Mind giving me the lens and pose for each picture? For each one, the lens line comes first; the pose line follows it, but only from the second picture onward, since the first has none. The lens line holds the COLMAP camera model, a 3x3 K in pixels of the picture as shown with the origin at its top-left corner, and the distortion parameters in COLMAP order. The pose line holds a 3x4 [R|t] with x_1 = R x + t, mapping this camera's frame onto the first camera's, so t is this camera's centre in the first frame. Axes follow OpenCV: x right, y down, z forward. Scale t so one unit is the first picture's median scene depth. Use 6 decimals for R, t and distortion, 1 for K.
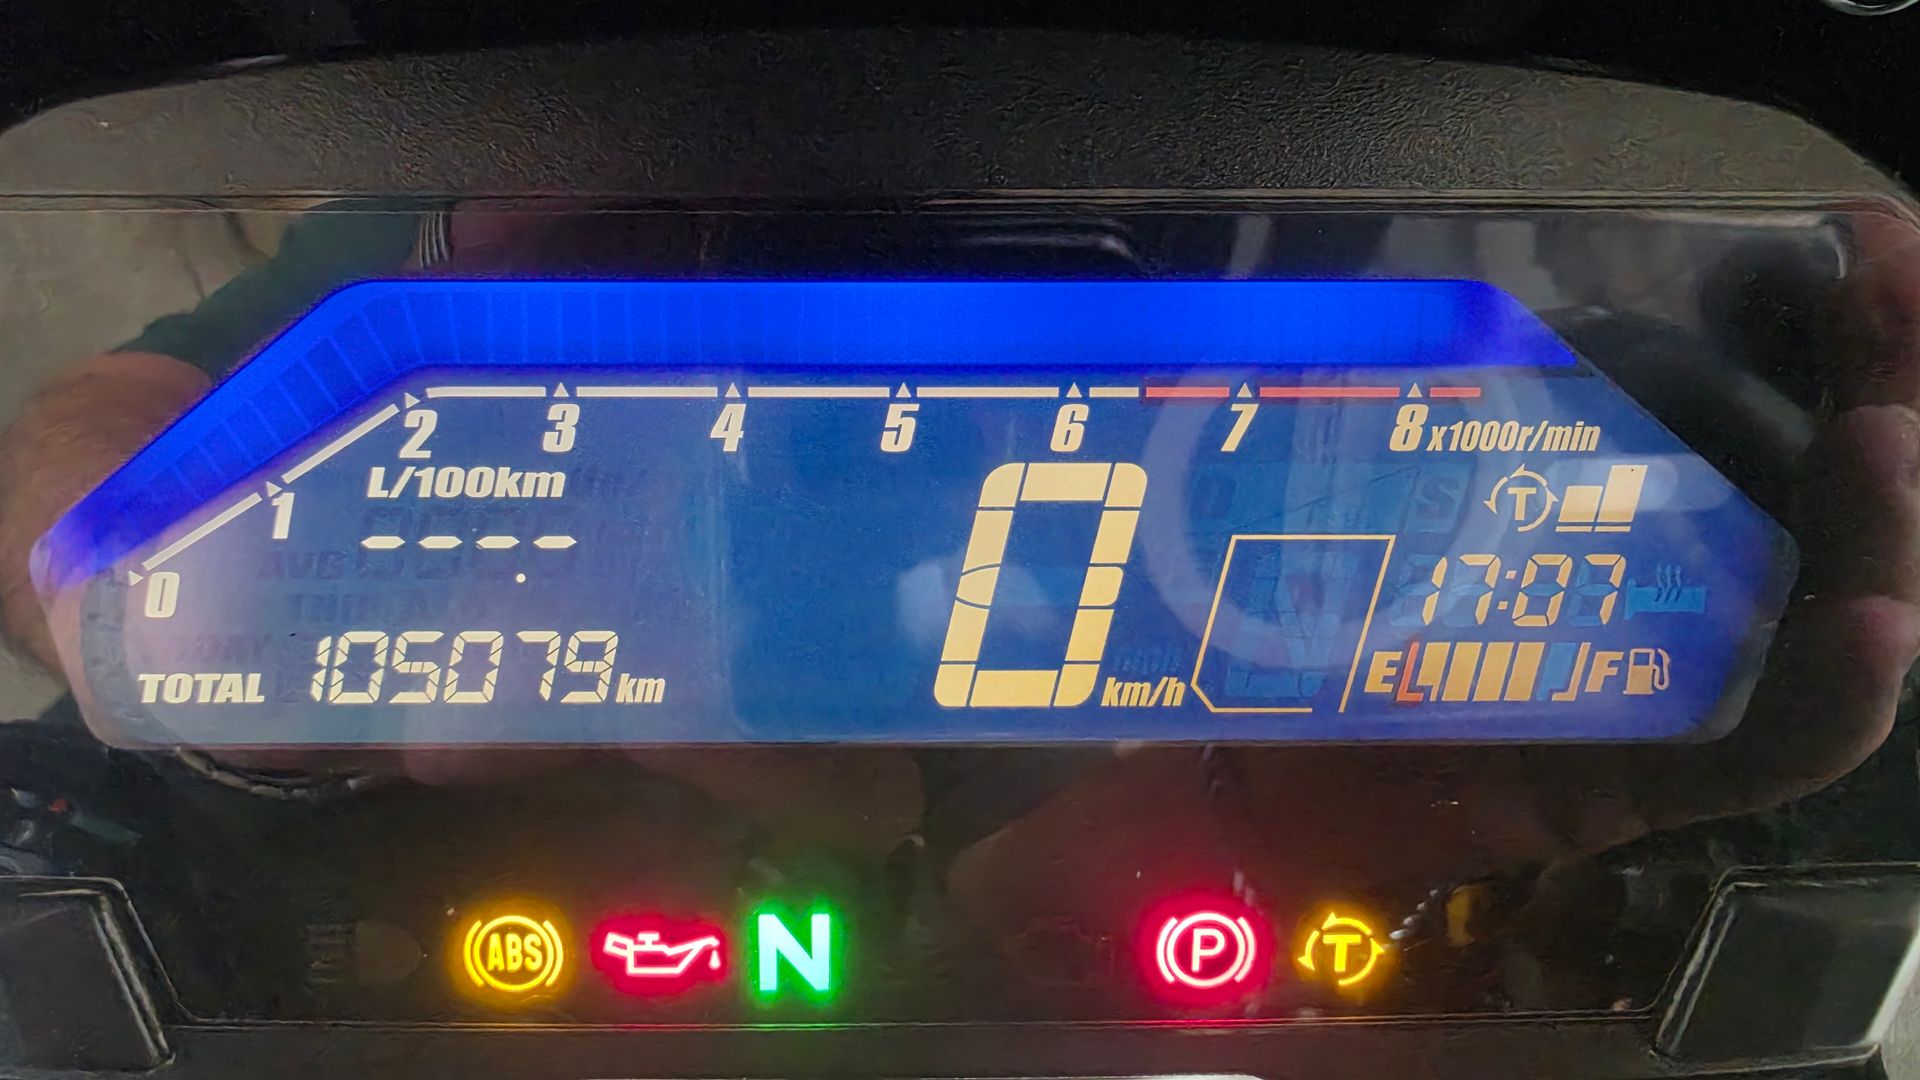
lens RADIAL K [[1158.1, 0, 891.1], [0, 1158.1, 539.2], [0, 0, 1]] dist [0.007521, -0.000634]
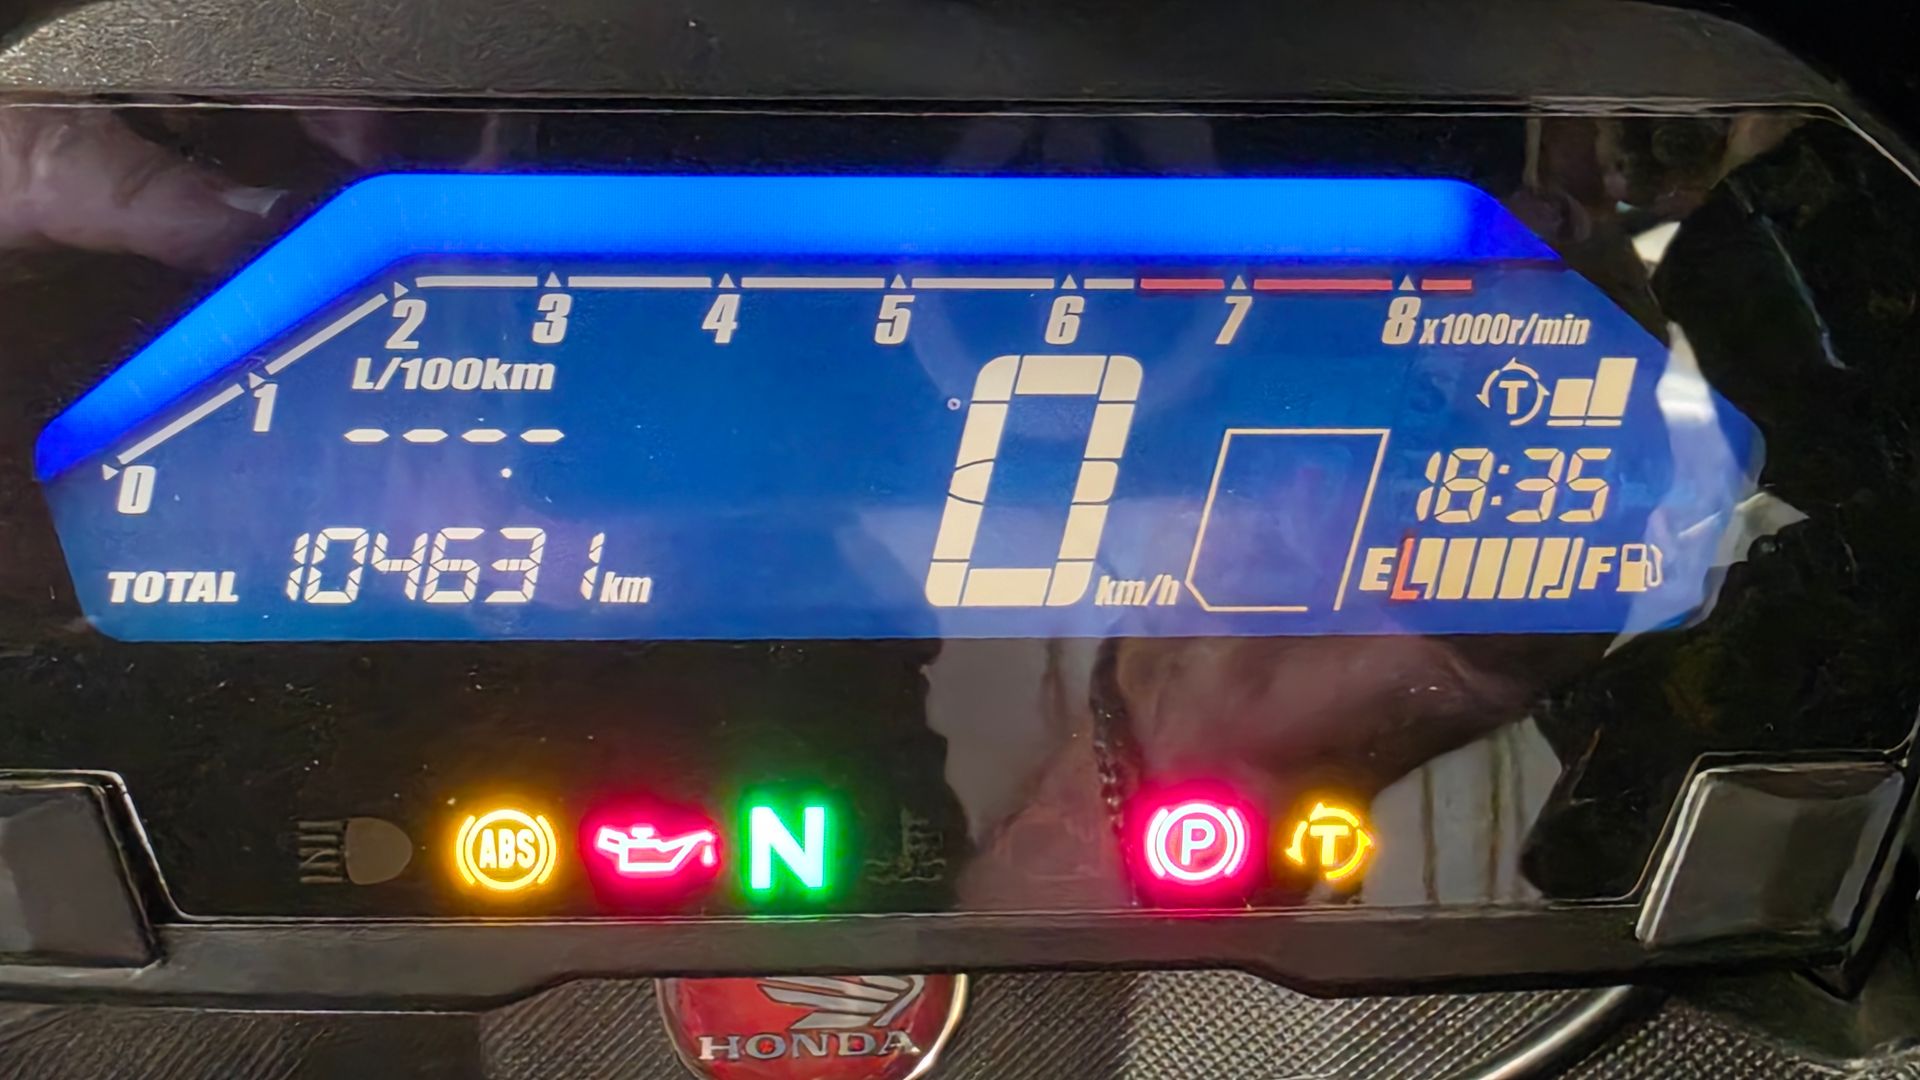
lens RADIAL K [[2966.2, 0, 849.0], [0, 2966.2, 540.6], [0, 0, 1]] dist [0.012764, -0.067043]
pose [[0.993879, -0.003210, 0.110429, -0.309104], [-0.000267, 0.999505, 0.031456, 0.012190], [-0.110475, -0.031293, 0.993386, -1.499788]]
